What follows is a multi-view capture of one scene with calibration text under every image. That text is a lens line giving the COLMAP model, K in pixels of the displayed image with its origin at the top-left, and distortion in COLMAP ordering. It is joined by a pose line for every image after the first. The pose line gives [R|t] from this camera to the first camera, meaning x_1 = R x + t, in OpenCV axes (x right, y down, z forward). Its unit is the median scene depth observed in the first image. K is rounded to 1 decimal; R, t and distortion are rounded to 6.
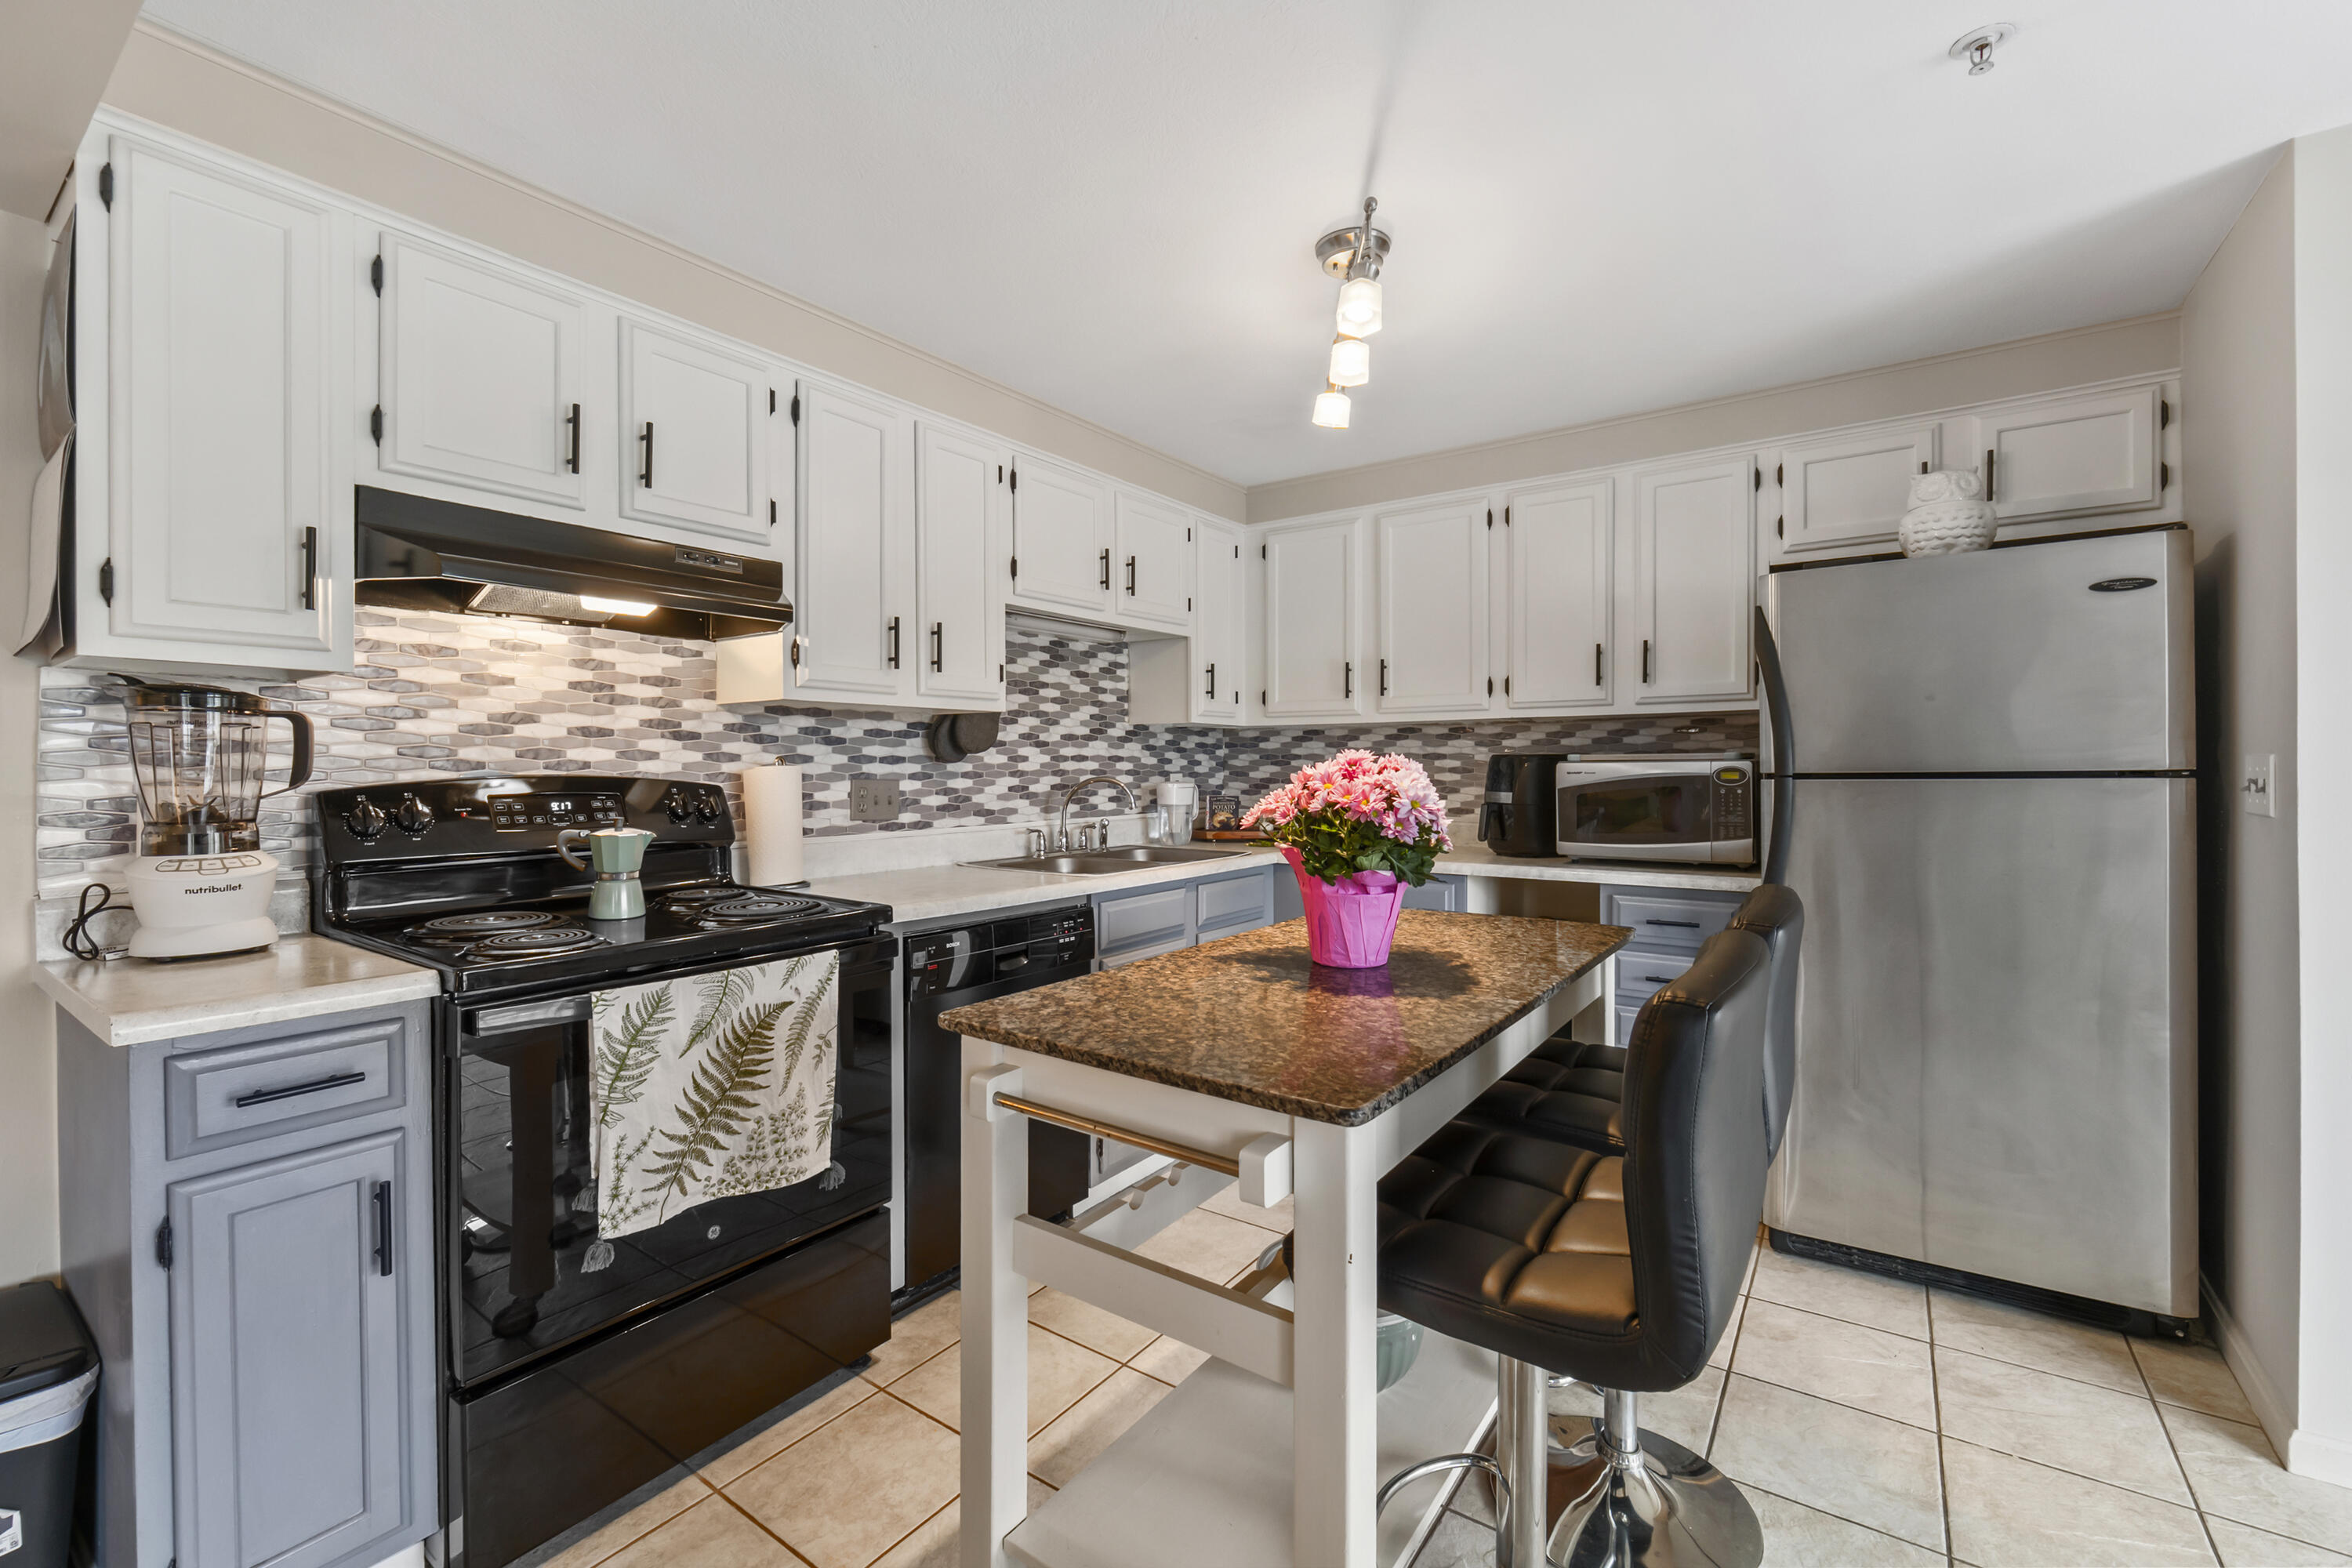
lens RADIAL K [[993.2, 0, 1160.1], [0, 993.2, 776.8], [0, 0, 1]] dist [-0.004565, -0.003360]
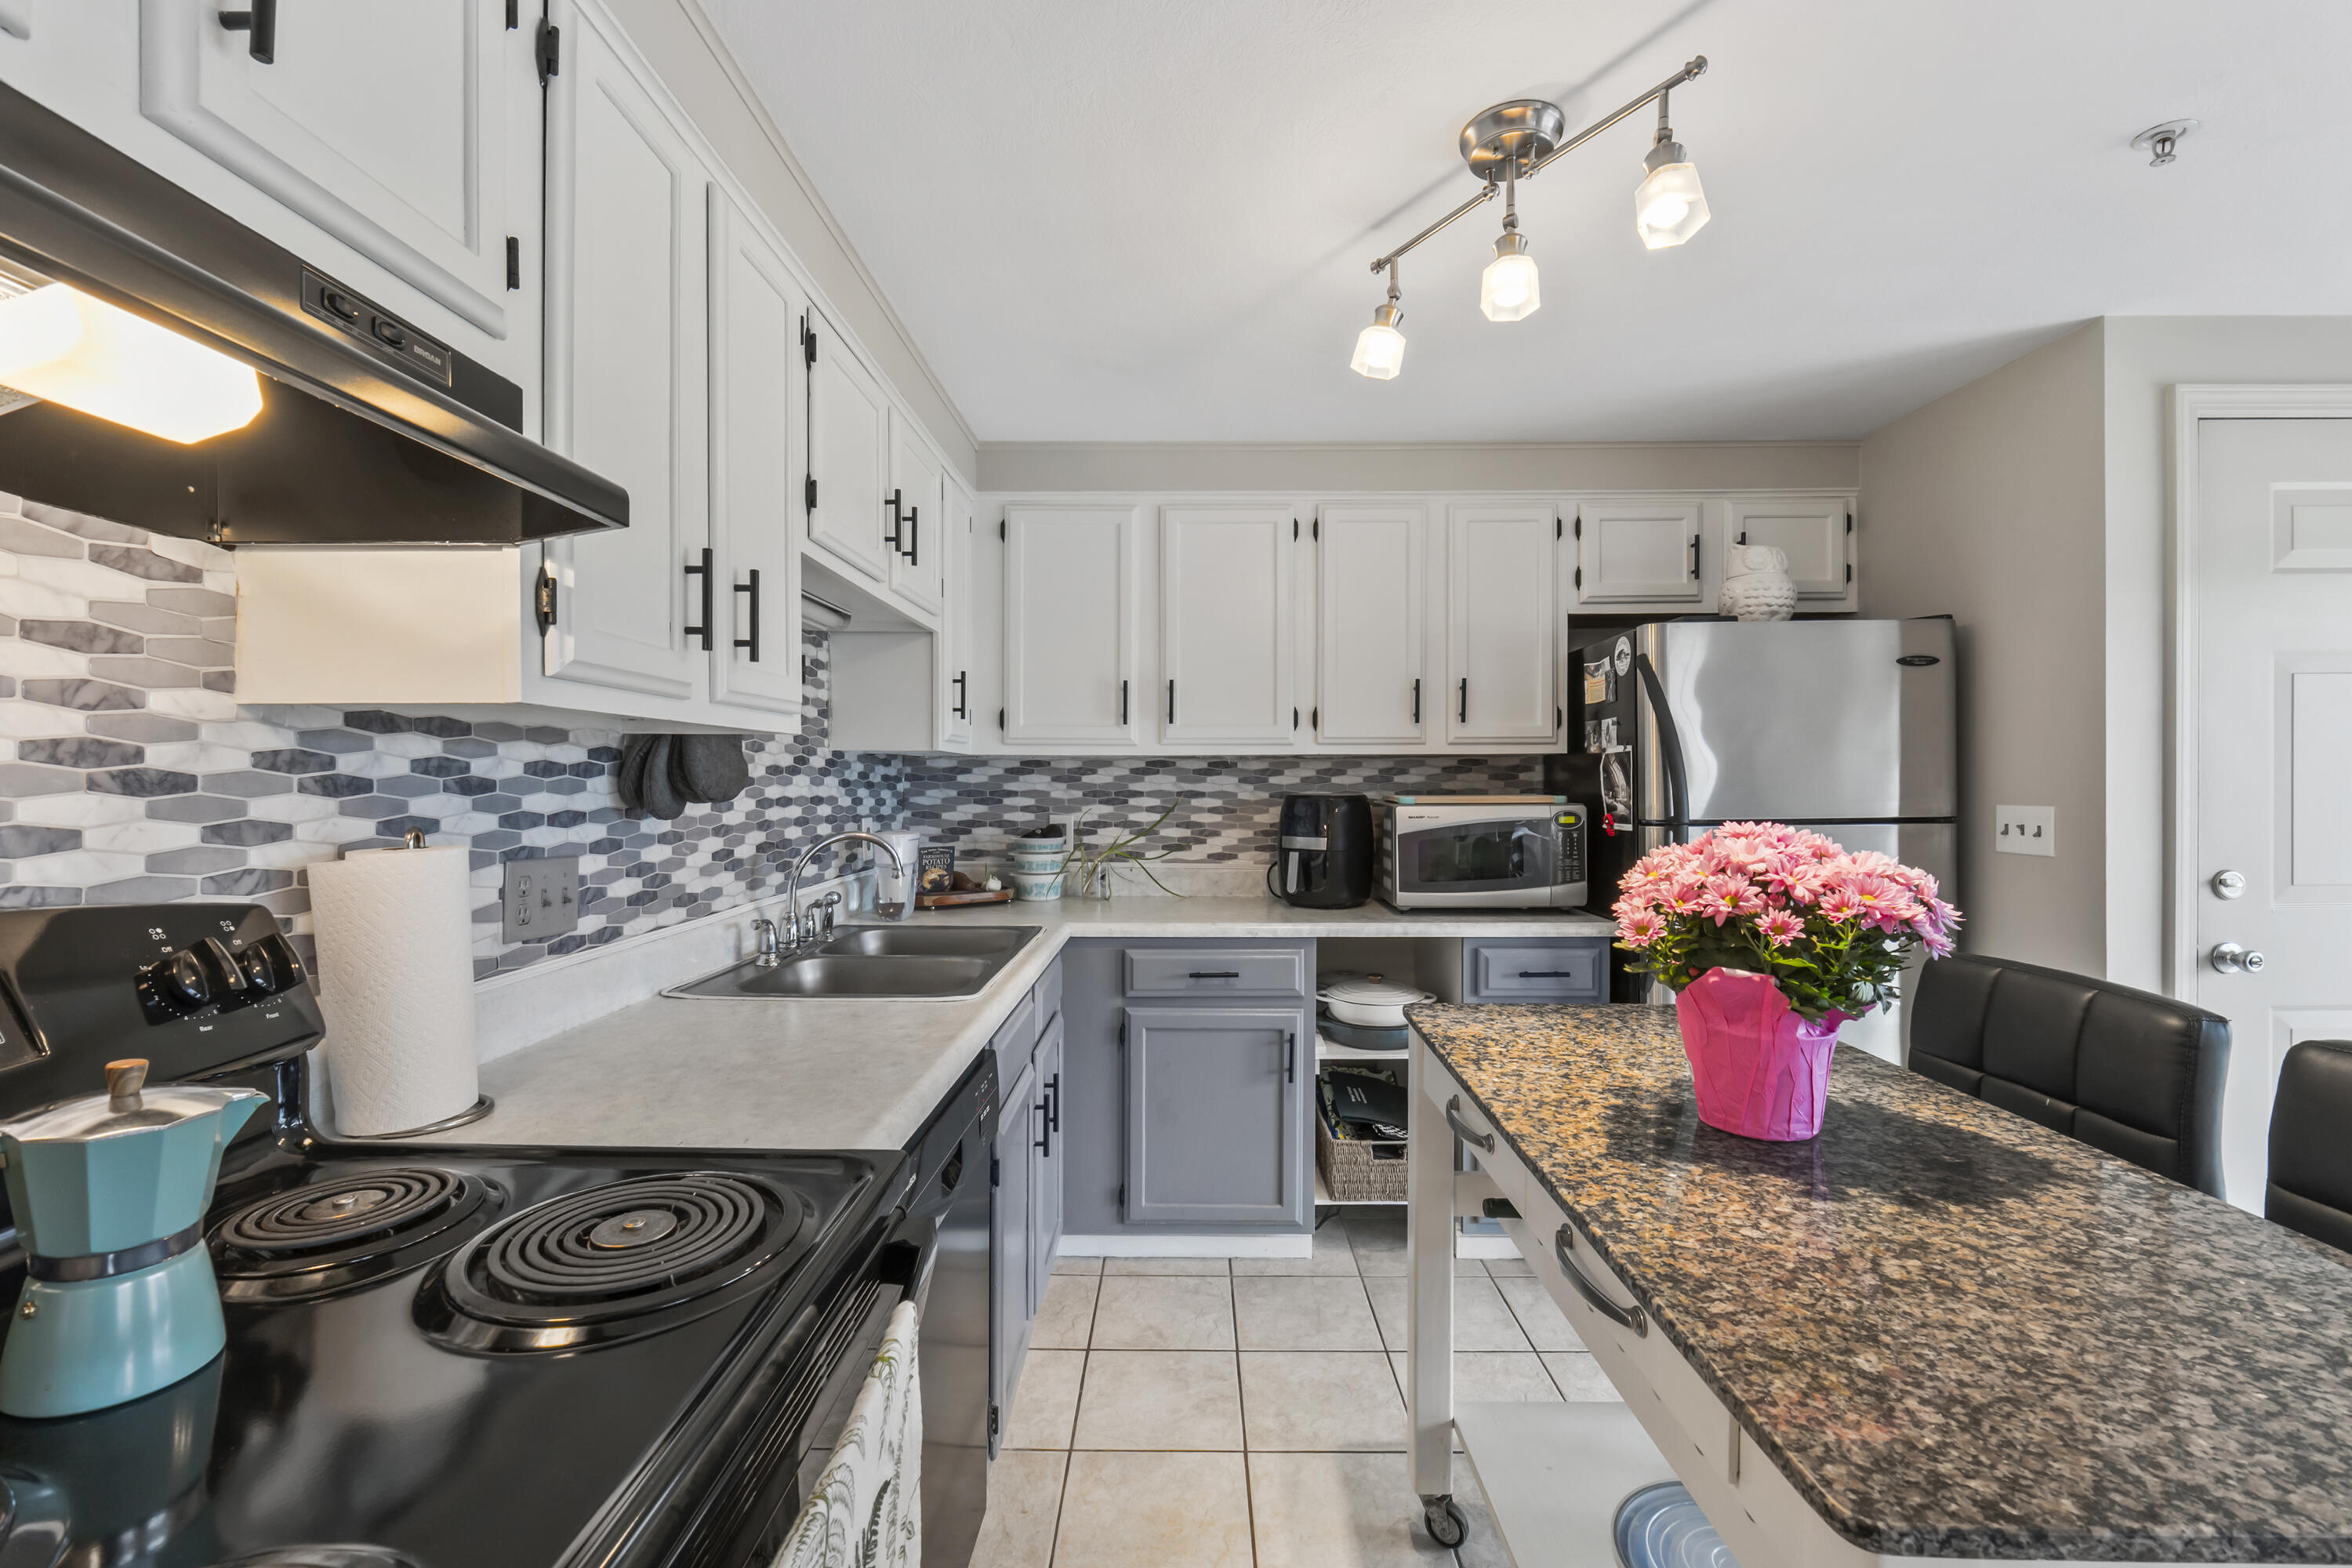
lens RADIAL K [[993.2, 0, 1164.9], [0, 993.2, 794.6], [0, 0, 1]] dist [-0.004565, -0.003360]
pose [[0.816647, -0.006705, 0.577099, -0.341698], [0.005535, 0.999978, 0.003785, -0.032662], [-0.577111, 0.000103, 0.816666, 0.414878]]
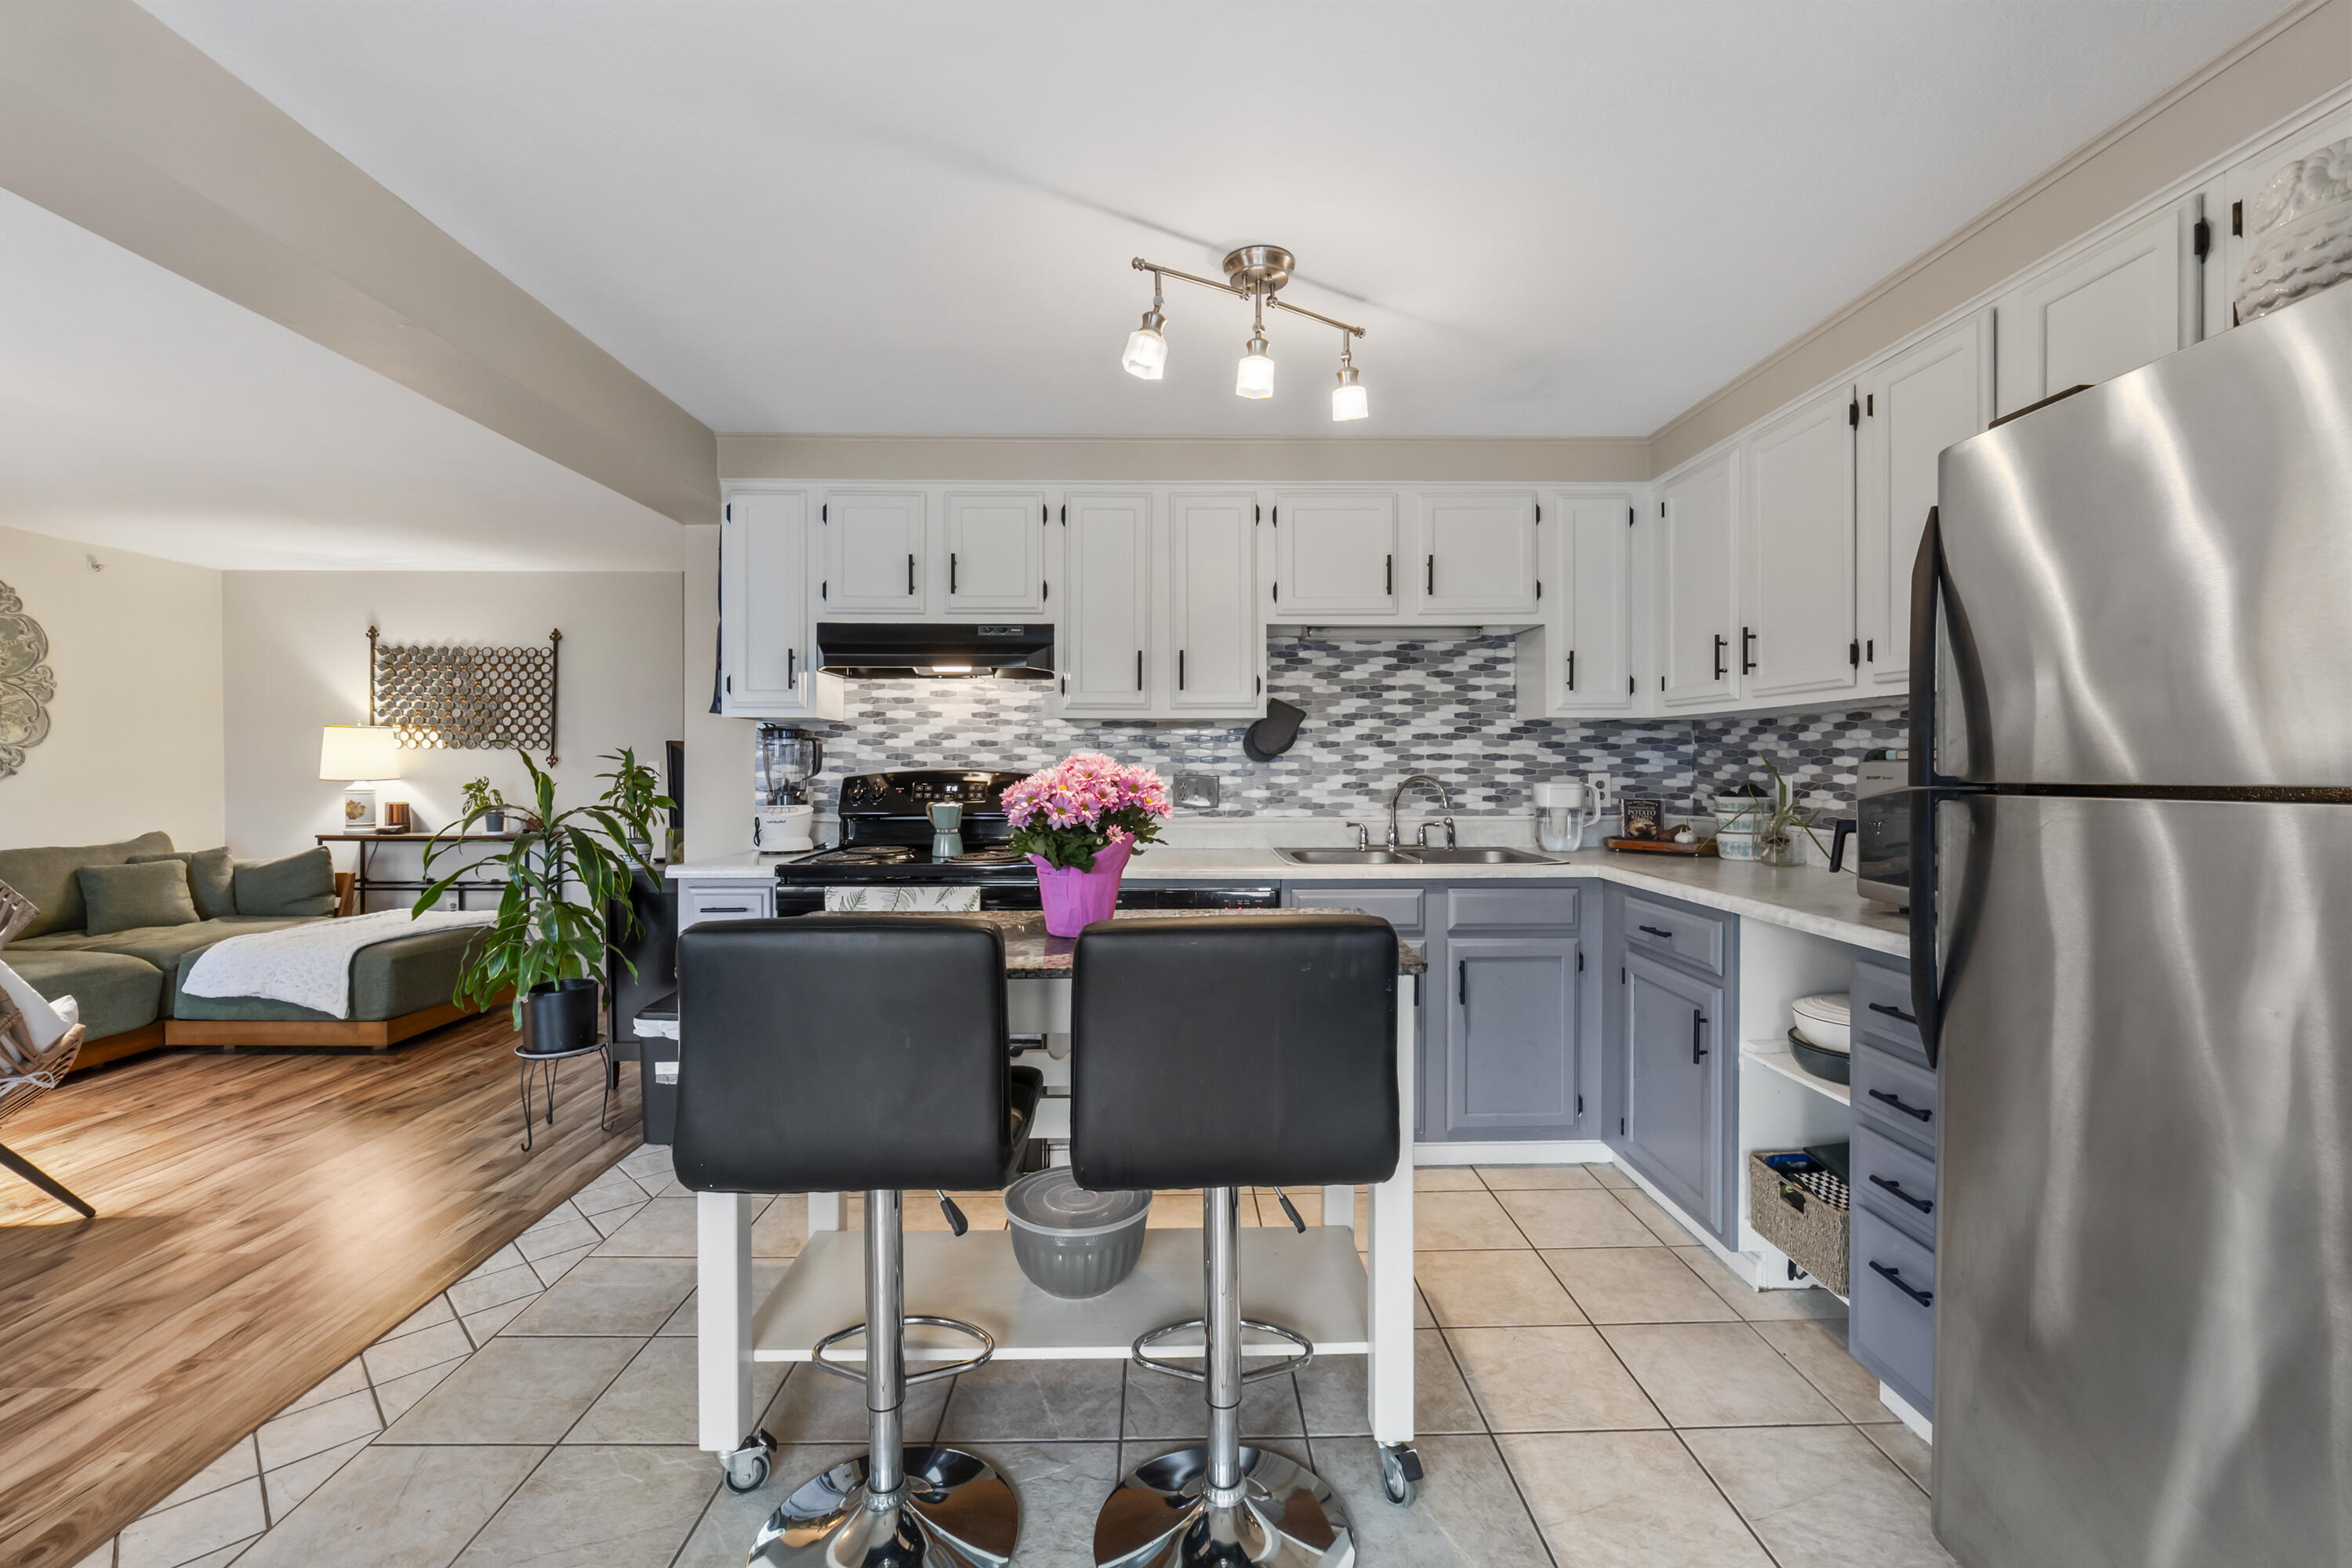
lens RADIAL K [[993.2, 0, 1178.0], [0, 993.2, 758.8], [0, 0, 1]] dist [-0.004565, -0.003360]
pose [[0.605515, -0.005321, -0.795816, 0.752289], [-0.008861, 0.999871, -0.013428, -0.000995], [0.795784, 0.015183, 0.605390, 0.230772]]
